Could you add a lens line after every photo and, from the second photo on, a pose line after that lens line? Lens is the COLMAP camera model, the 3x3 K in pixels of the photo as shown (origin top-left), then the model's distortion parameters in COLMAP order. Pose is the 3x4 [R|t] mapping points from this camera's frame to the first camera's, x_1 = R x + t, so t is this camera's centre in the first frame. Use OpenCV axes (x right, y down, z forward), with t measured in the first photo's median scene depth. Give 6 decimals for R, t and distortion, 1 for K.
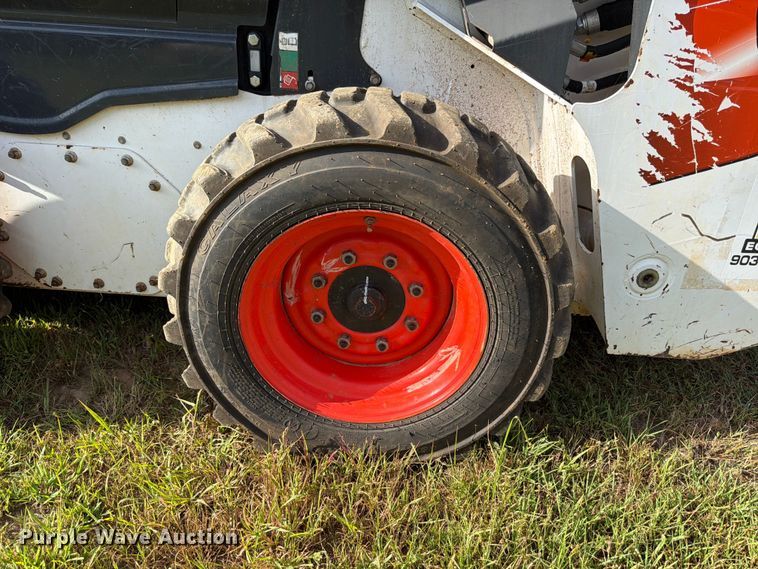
lens RADIAL K [[528.6, 0, 379.0], [0, 528.6, 284.5], [0, 0, 1]] dist [0.062147, -0.094380]
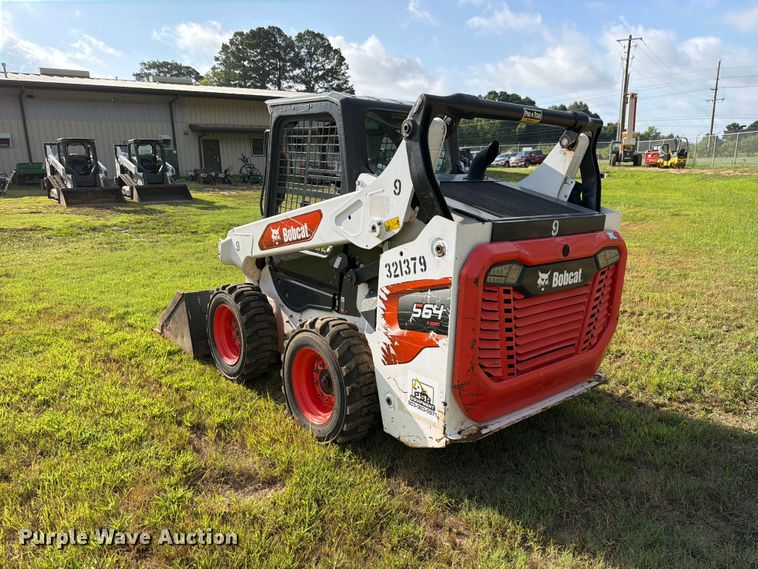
lens RADIAL K [[528.6, 0, 379.0], [0, 528.6, 284.5], [0, 0, 1]] dist [0.062147, -0.094380]
pose [[0.665482, 0.132356, -0.734585, 2.255769], [-0.354749, 0.921981, -0.155257, -0.116192], [0.656724, 0.363914, 0.660515, -0.974318]]
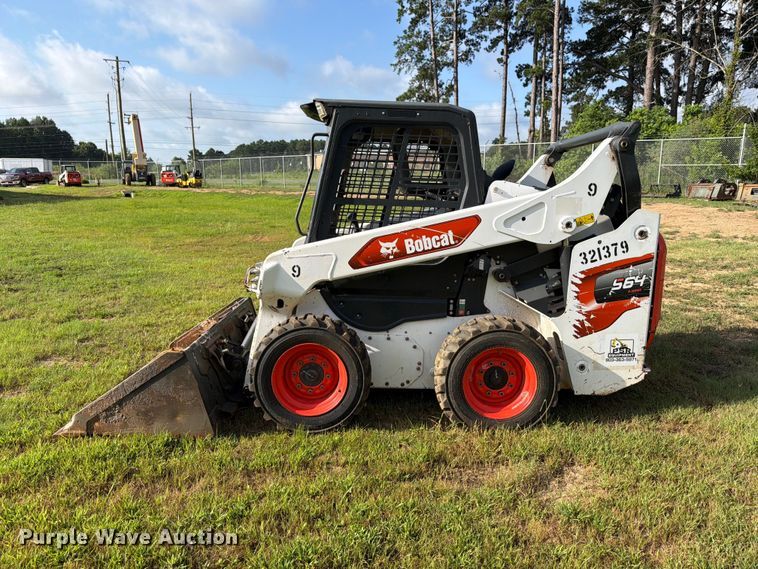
lens RADIAL K [[535.3, 0, 360.0], [0, 535.3, 285.9], [0, 0, 1]] dist [0.025349, -0.001526]
pose [[0.998865, -0.038276, 0.028350, -0.879915], [0.045510, 0.942581, -0.330862, 0.519353], [-0.014058, 0.331777, 0.943253, -2.135065]]
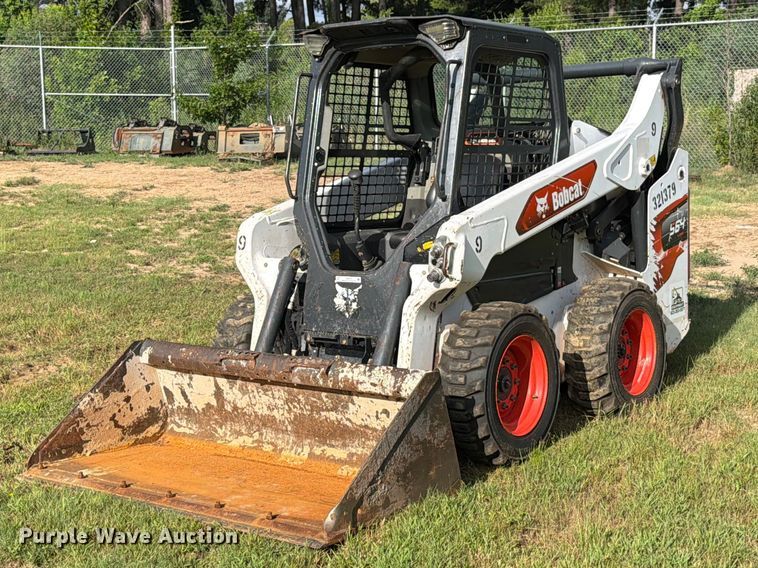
lens RADIAL K [[1185.7, 0, 377.7], [0, 1185.7, 258.6], [0, 0, 1]] dist [0.127421, -0.013394]
pose [[0.588010, -0.127490, 0.798743, -5.324564], [0.434569, 0.882665, -0.179031, 0.159977], [-0.682198, 0.452381, 0.574419, -1.778644]]
